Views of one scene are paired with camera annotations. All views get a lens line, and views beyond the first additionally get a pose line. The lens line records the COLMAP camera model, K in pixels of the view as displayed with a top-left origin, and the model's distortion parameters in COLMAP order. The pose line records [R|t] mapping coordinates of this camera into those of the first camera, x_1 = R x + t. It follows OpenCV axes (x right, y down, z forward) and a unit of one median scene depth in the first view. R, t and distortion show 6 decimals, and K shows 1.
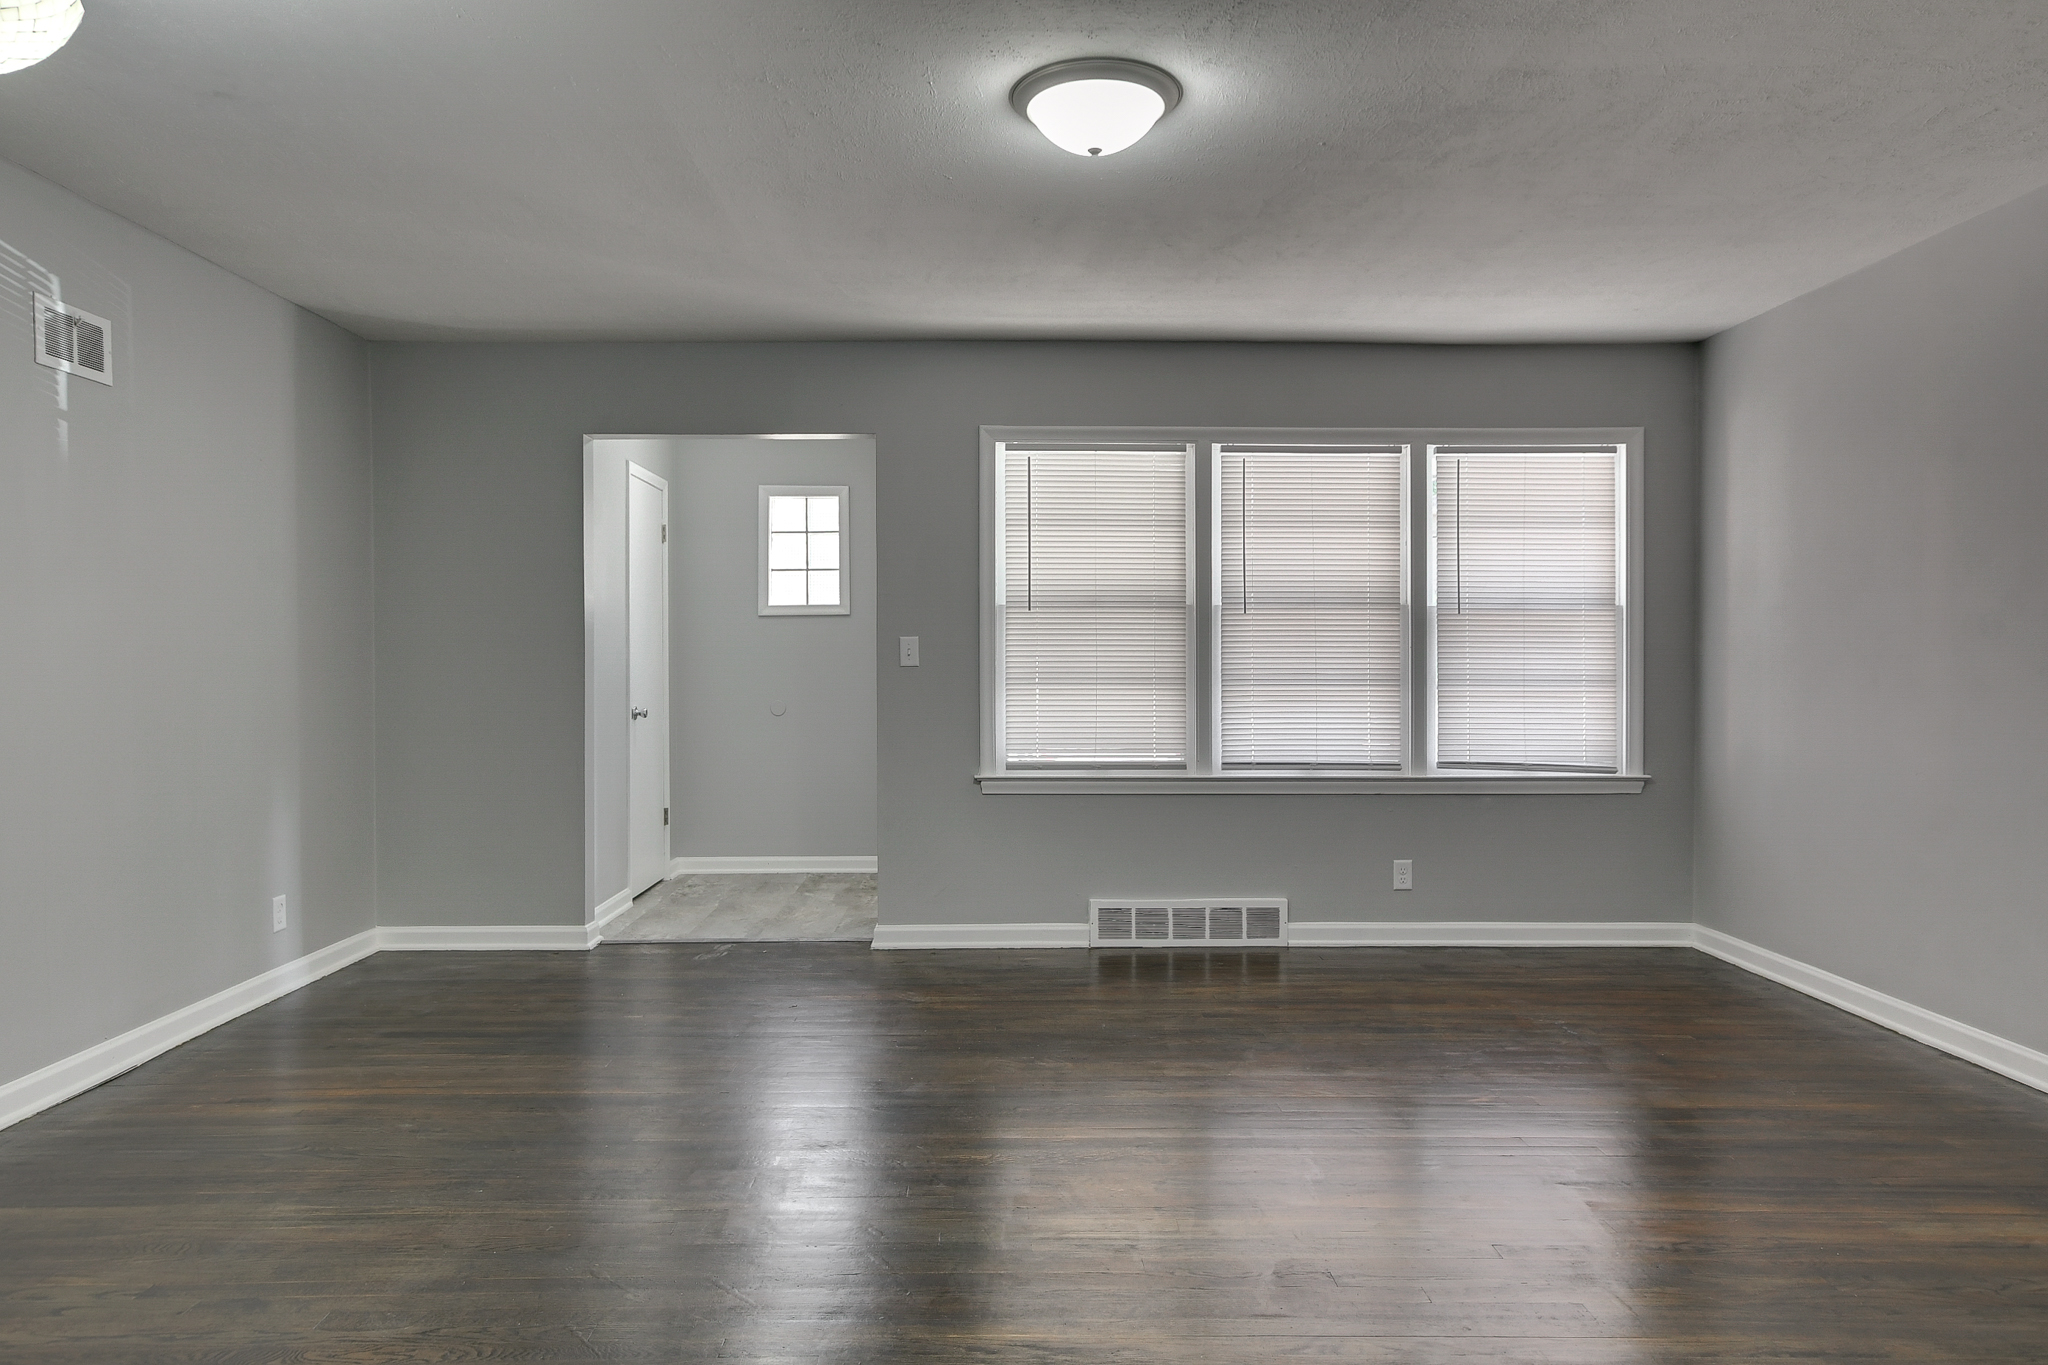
lens RADIAL K [[1323.5, 0, 1019.8], [0, 1323.5, 658.2], [0, 0, 1]] dist [-0.005278, 0.000812]
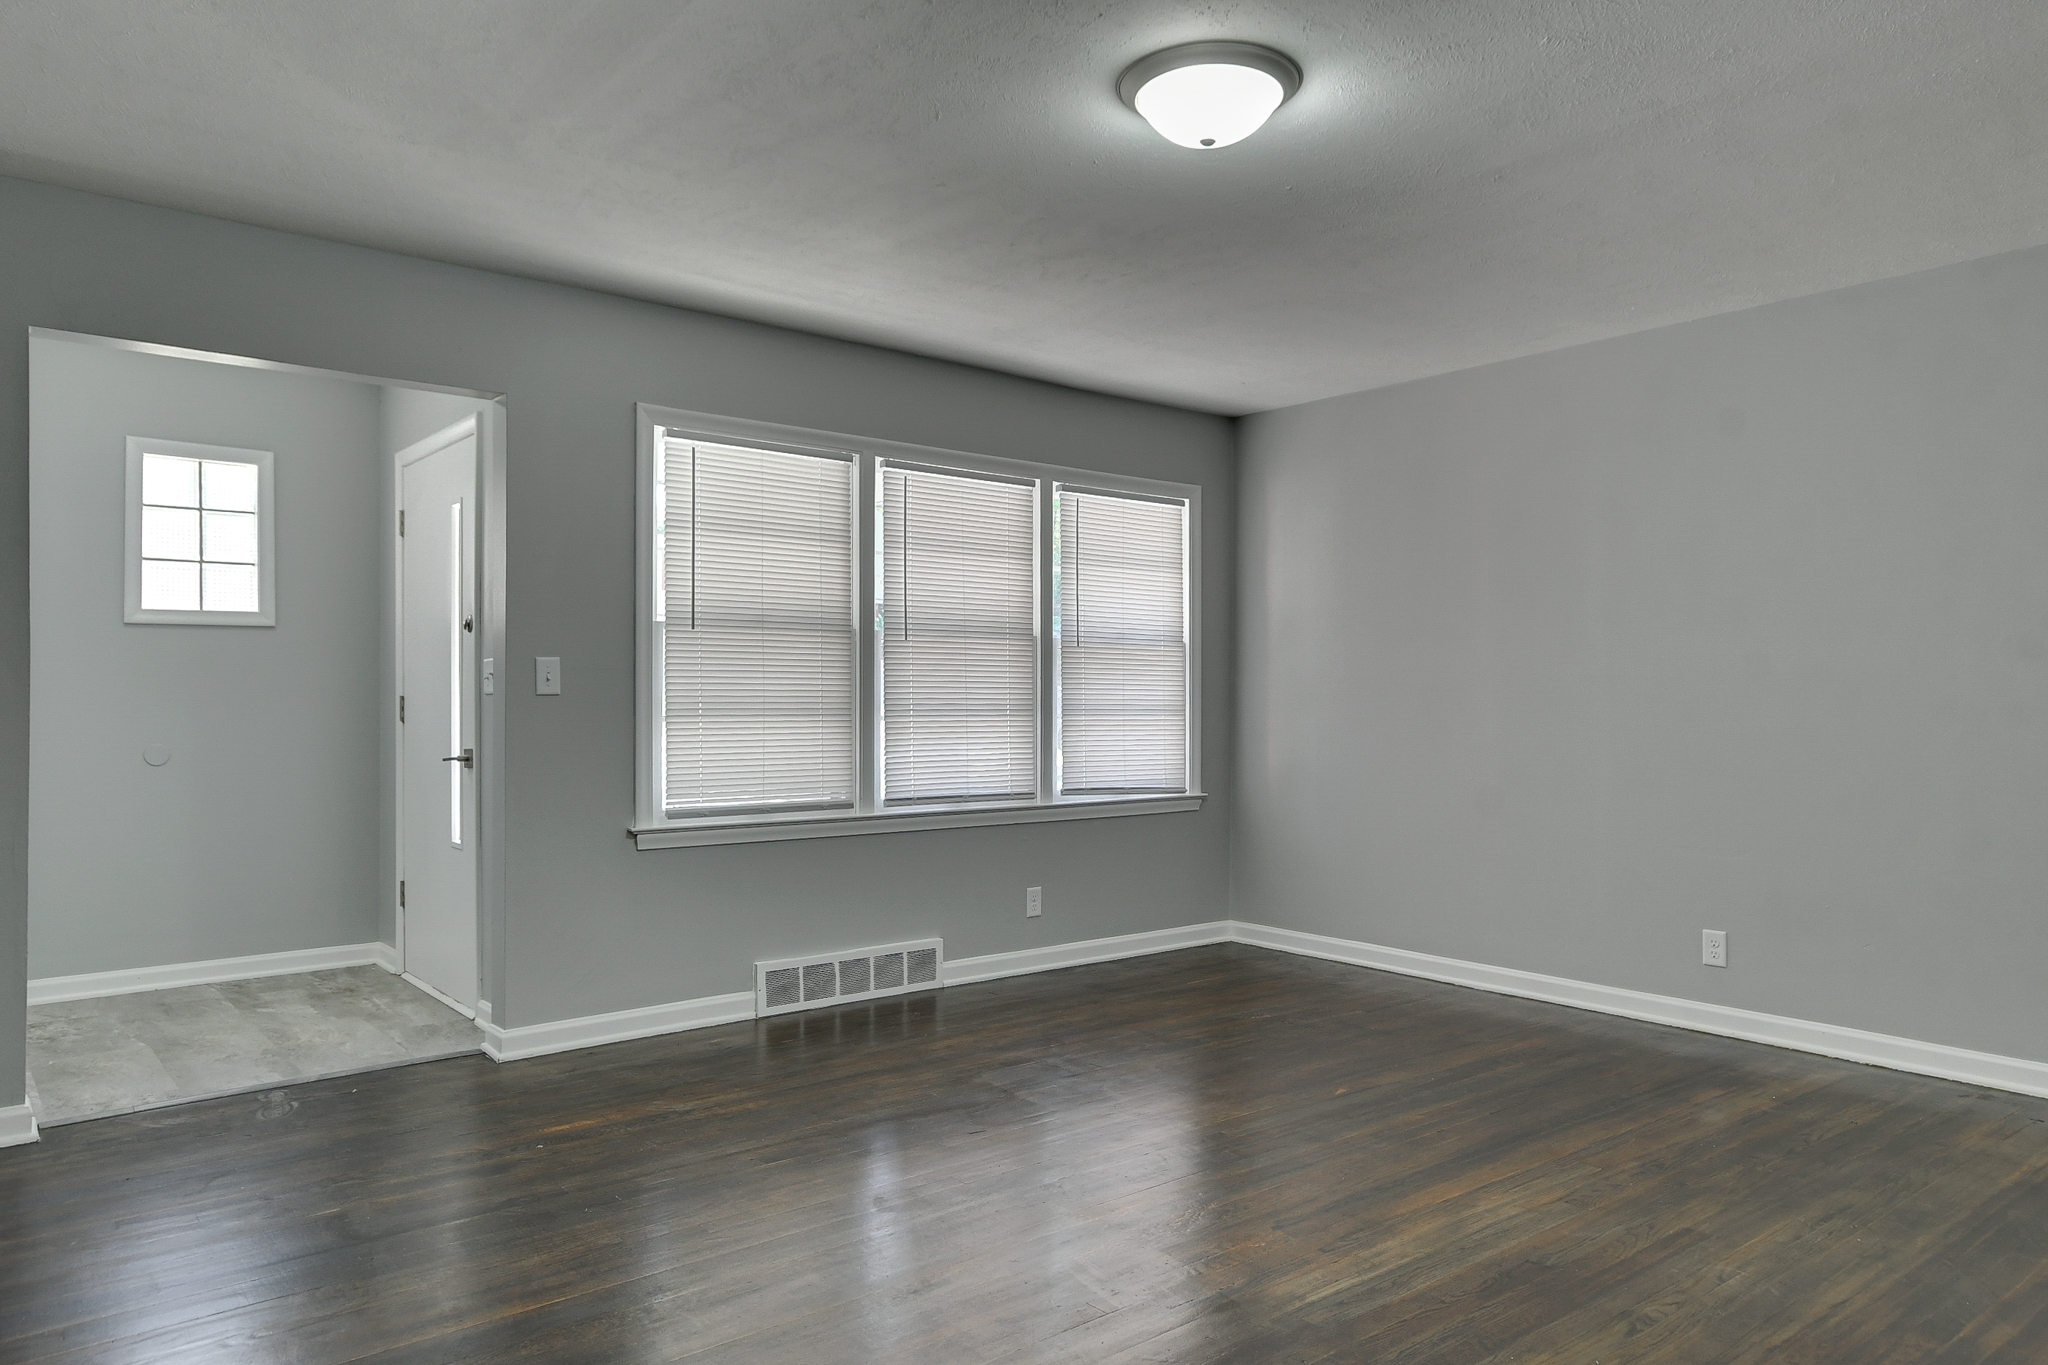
lens RADIAL K [[1361.1, 0, 1024.0], [0, 1361.1, 682.5], [0, 0, 1]] dist [0.004970, 0.002732]
pose [[0.774371, 0.009823, 0.632655, -0.378675], [-0.003818, 0.999934, -0.010853, 0.006801], [-0.632720, 0.005989, 0.774358, 0.193962]]
